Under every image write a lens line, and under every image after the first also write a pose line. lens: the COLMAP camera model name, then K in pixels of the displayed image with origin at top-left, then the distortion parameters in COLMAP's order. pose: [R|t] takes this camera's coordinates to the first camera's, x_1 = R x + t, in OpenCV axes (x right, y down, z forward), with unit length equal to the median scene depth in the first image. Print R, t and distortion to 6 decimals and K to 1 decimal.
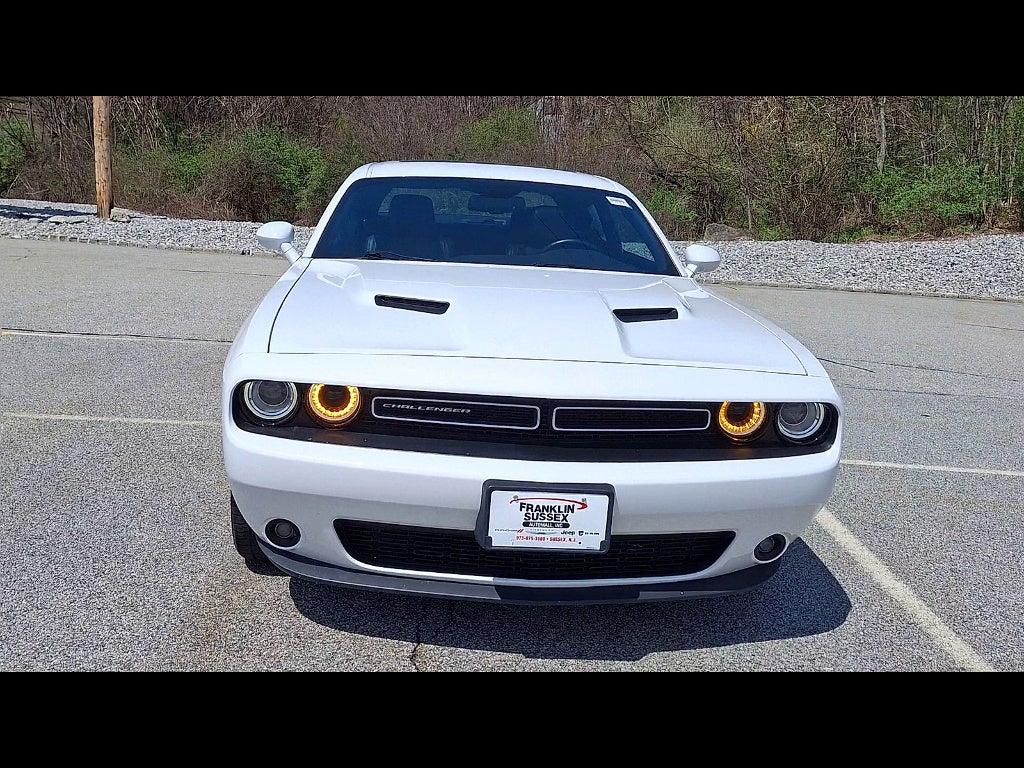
lens RADIAL K [[1179.8, 0, 471.8], [0, 1179.8, 383.1], [0, 0, 1]] dist [0.154402, -0.016644]
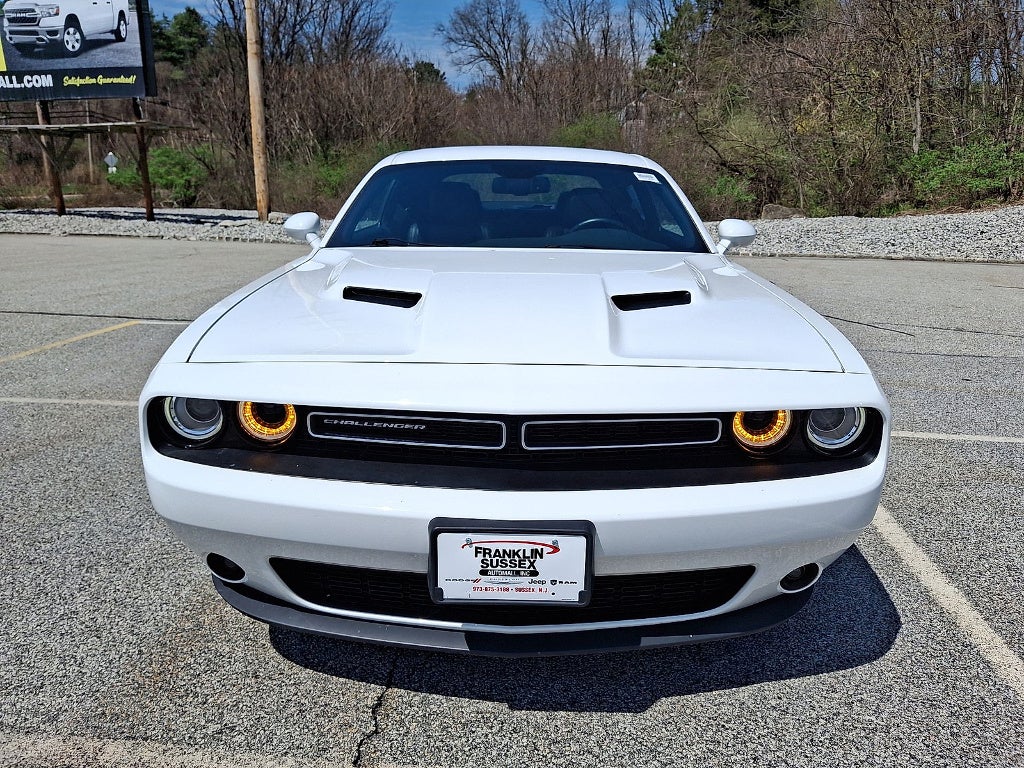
lens RADIAL K [[864.9, 0, 512.0], [0, 864.9, 384.0], [0, 0, 1]] dist [0.039964, -0.001332]
pose [[0.994608, -0.019556, -0.101848, 0.110771], [0.025200, 0.998199, 0.054431, -0.034674], [0.100600, -0.056704, 0.993310, 0.369747]]
